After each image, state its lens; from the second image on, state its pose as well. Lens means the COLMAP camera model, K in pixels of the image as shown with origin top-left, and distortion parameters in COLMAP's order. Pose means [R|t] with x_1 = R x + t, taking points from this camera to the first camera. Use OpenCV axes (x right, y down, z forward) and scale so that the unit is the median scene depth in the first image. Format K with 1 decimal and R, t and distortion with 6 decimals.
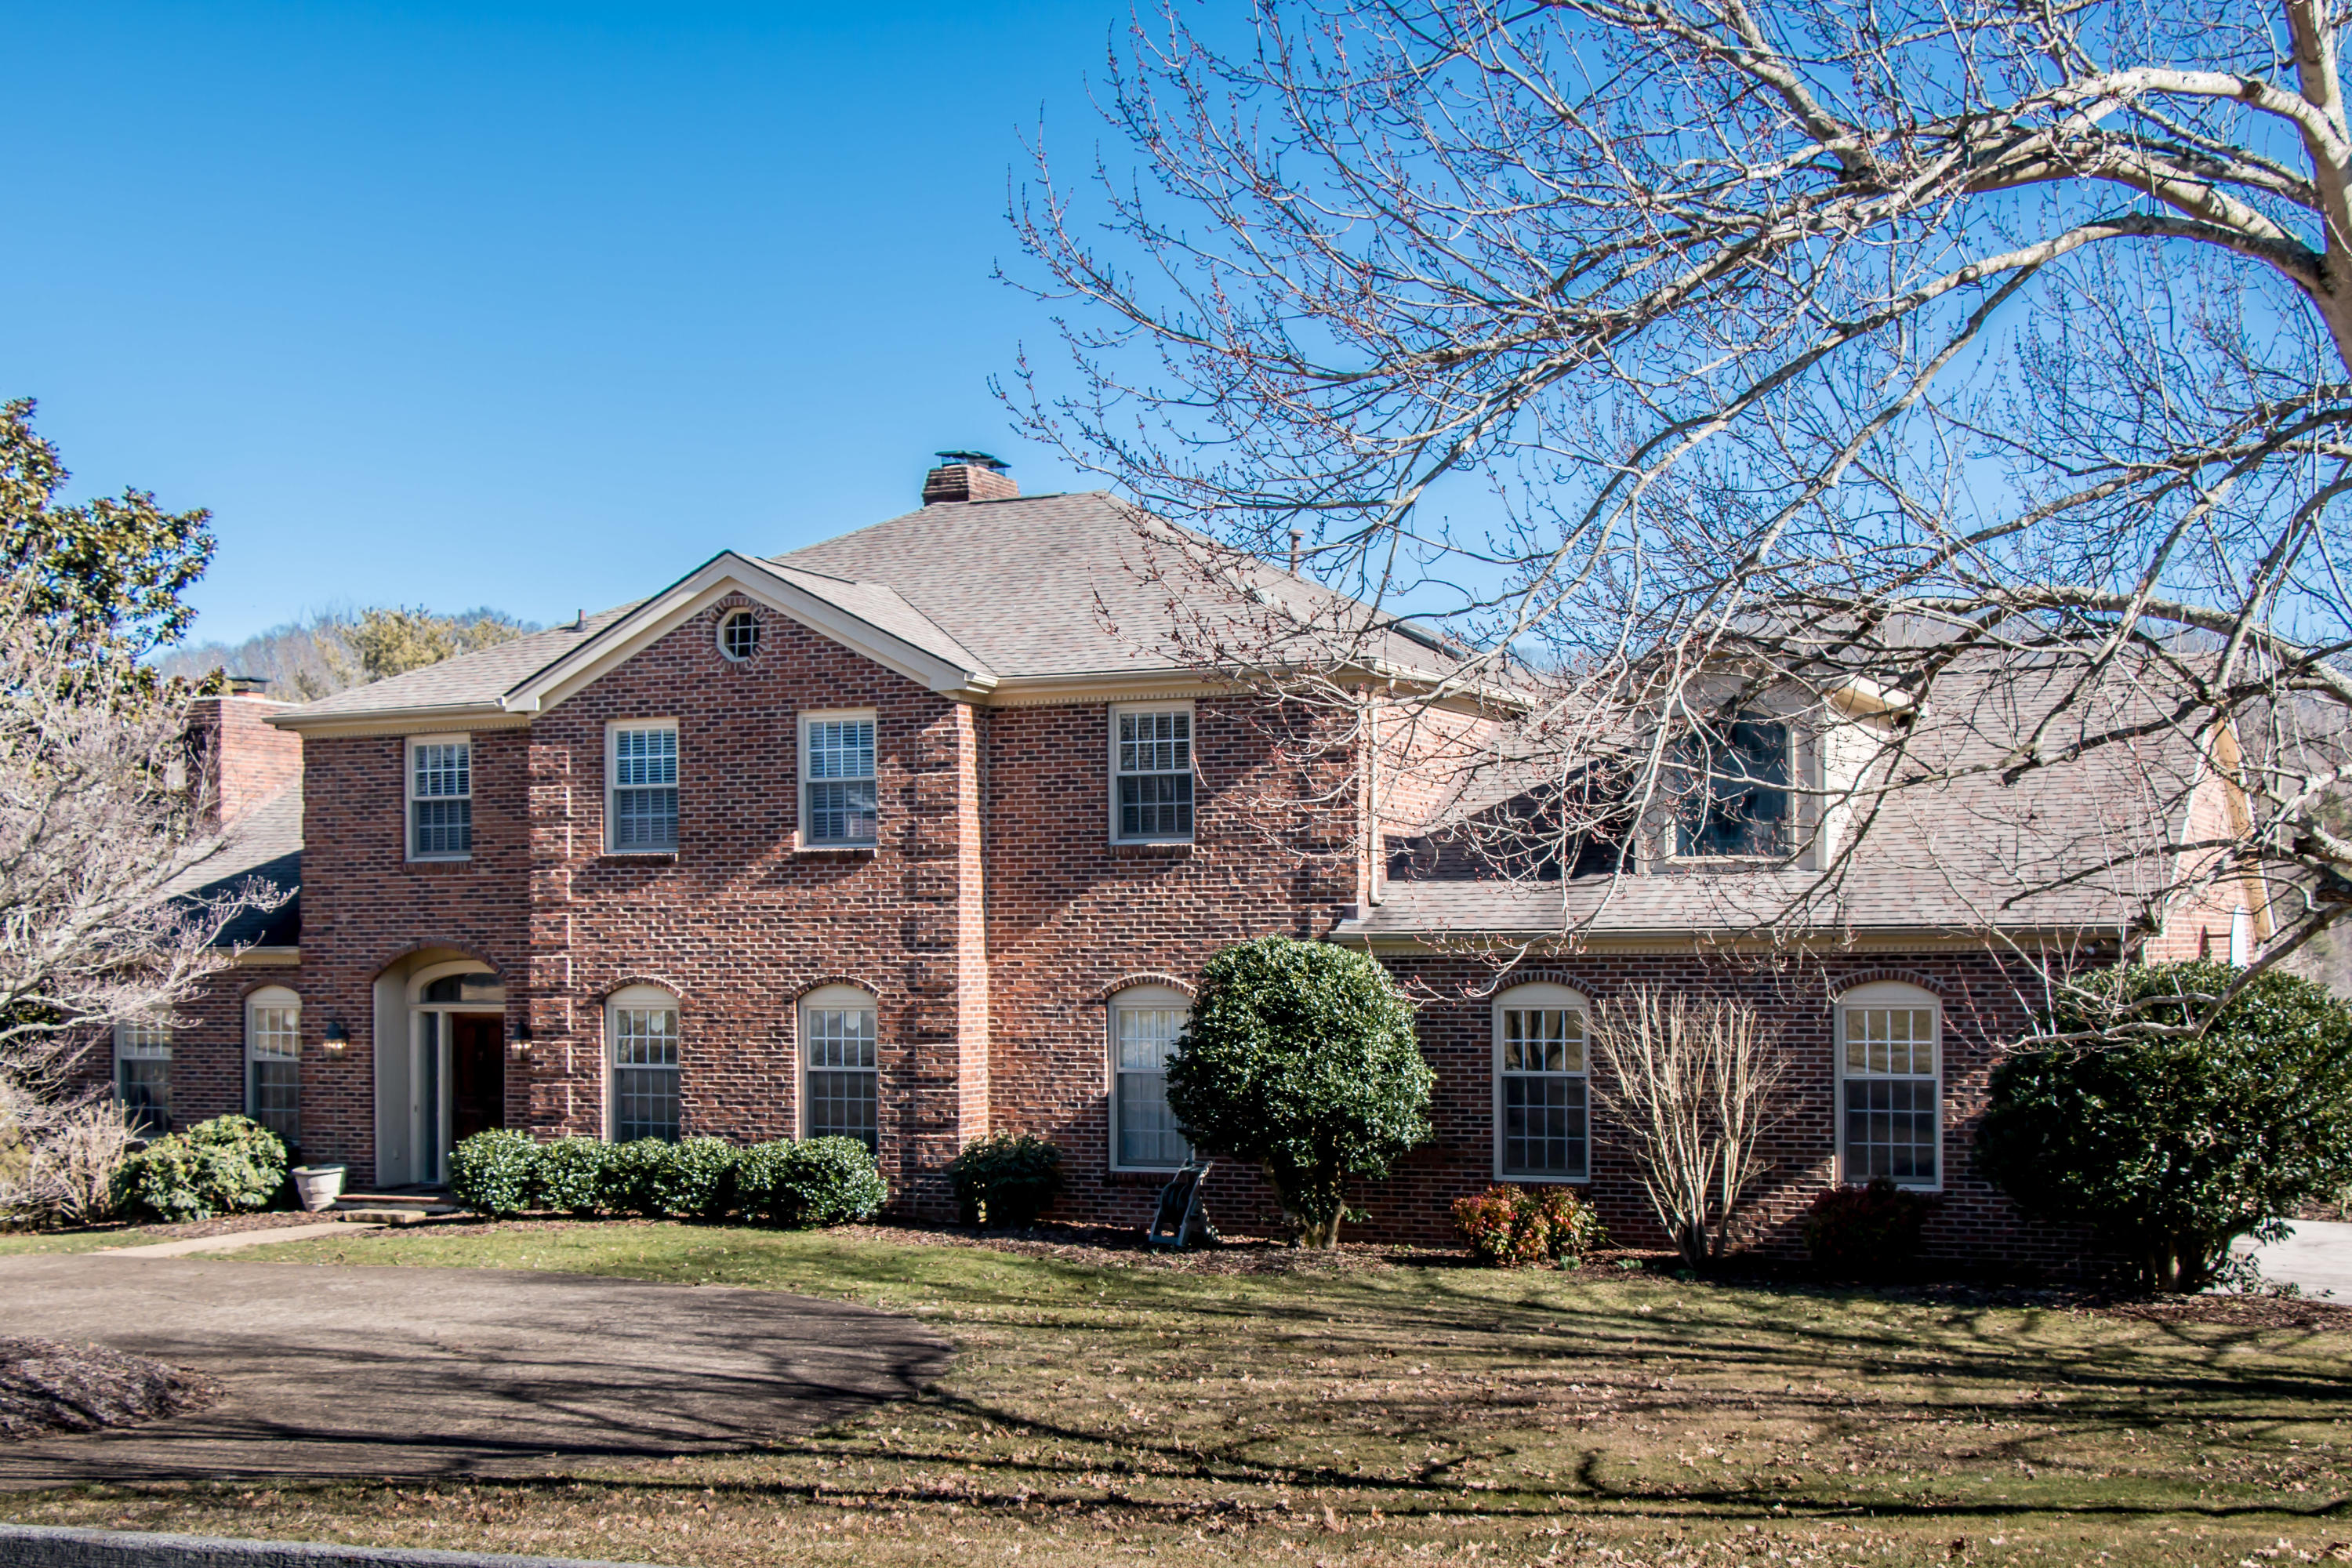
lens RADIAL K [[2613.4, 0, 1176.0], [0, 2613.4, 784.0], [0, 0, 1]] dist [-0.020384, 0.003181]
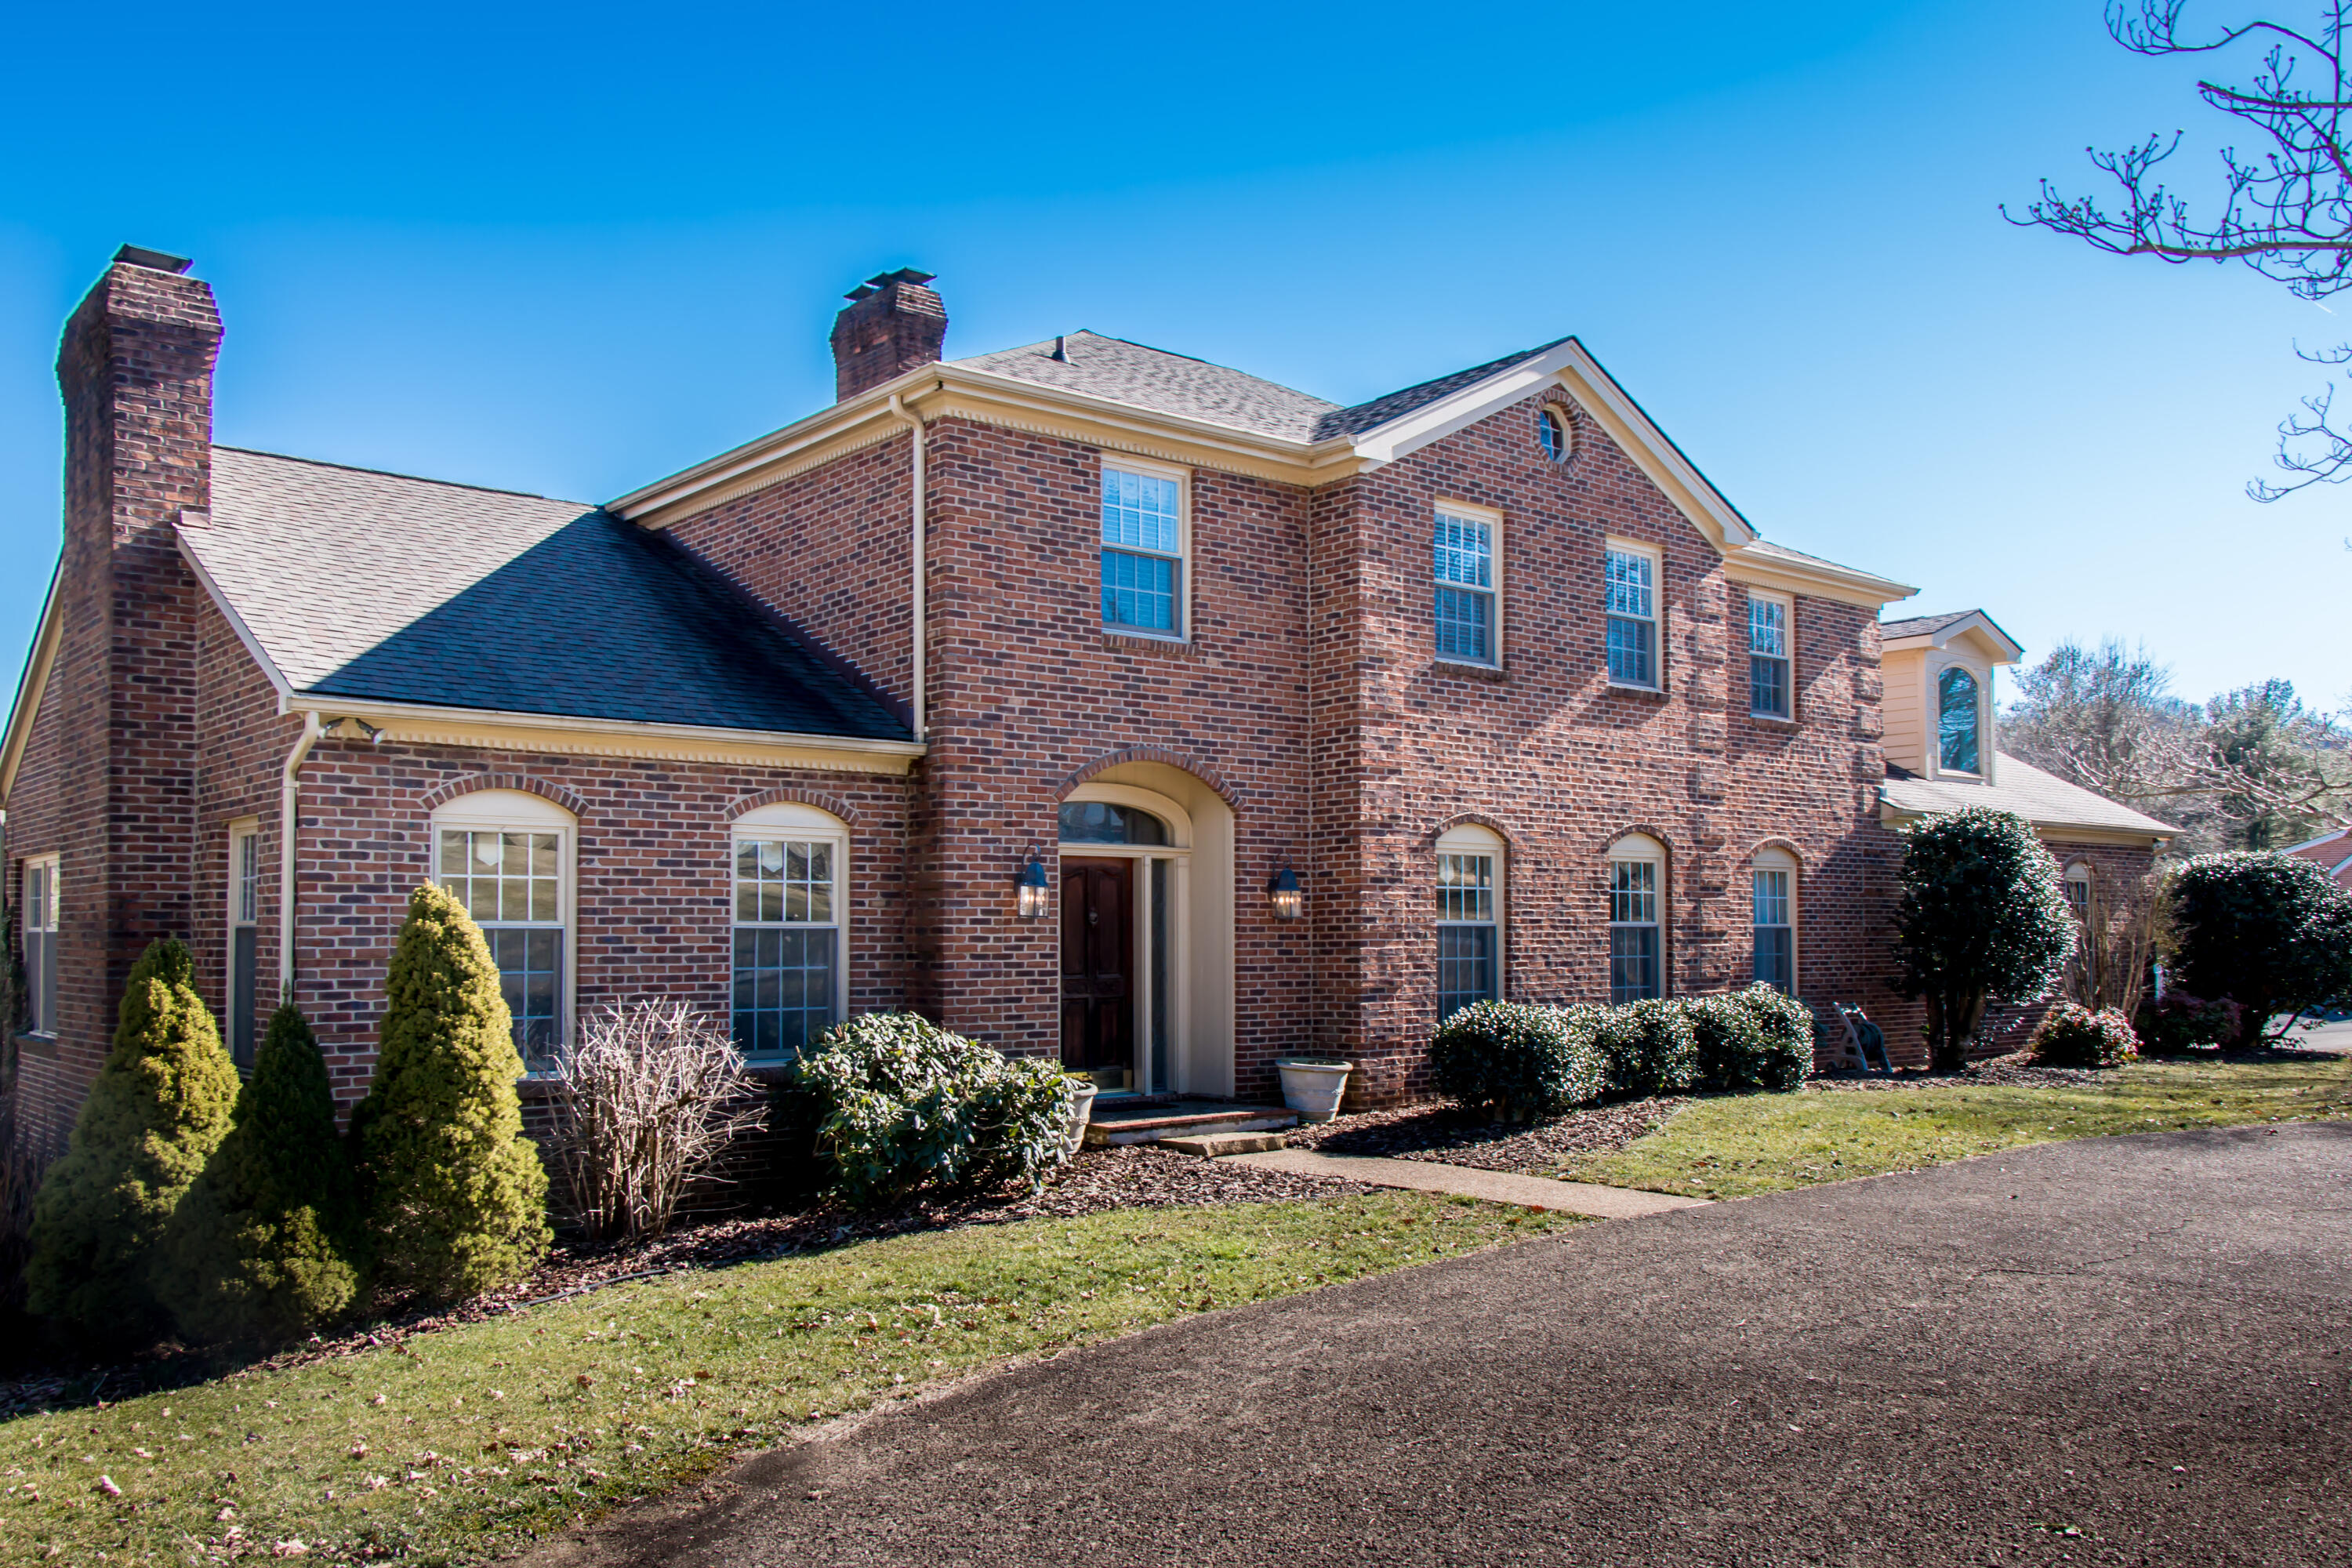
lens RADIAL K [[1892.6, 0, 1176.0], [0, 1892.6, 784.0], [0, 0, 1]] dist [-0.004789, -0.118453]
pose [[0.452904, 0.077782, 0.888160, -0.805510], [-0.060772, 0.996563, -0.056286, 0.107207], [-0.889486, -0.028483, 0.456074, 0.840470]]
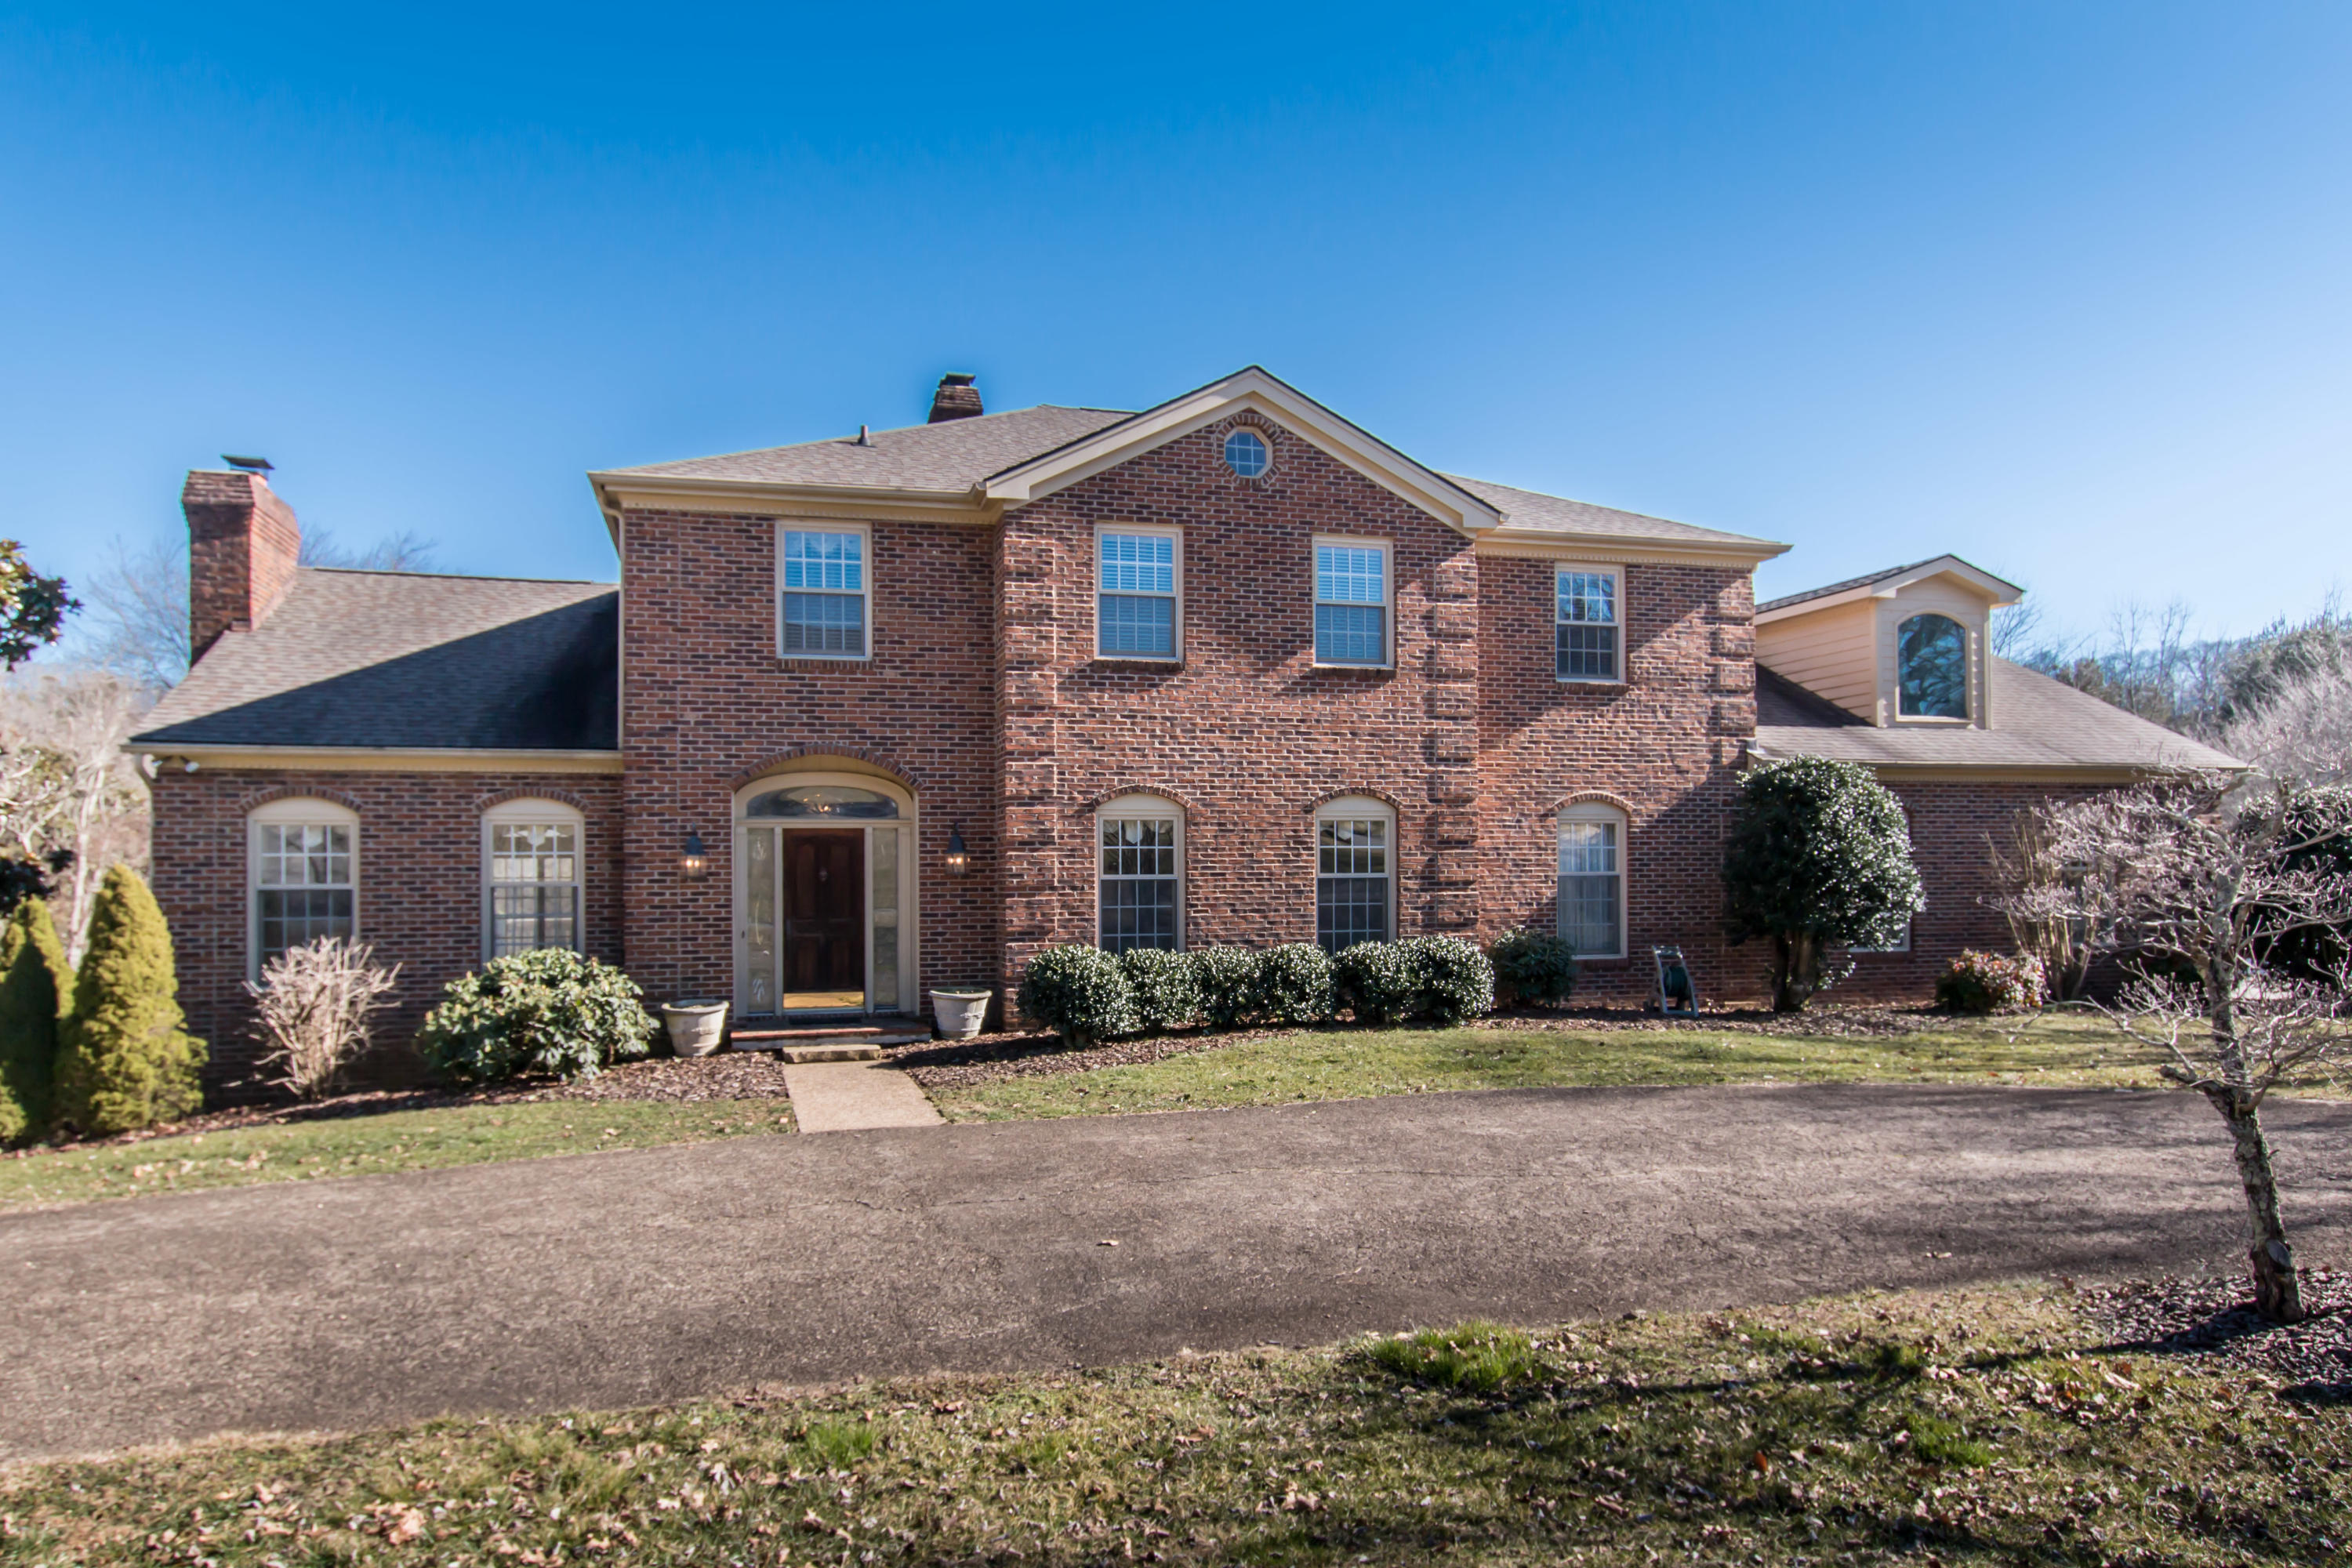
lens RADIAL K [[1448.7, 0, 1176.0], [0, 1448.7, 784.0], [0, 0, 1]] dist [-0.011241, -0.000133]
pose [[0.785890, 0.036460, 0.617290, -0.548514], [-0.039061, 0.999194, -0.009287, 0.080540], [-0.617131, -0.016813, 0.786681, 0.585480]]
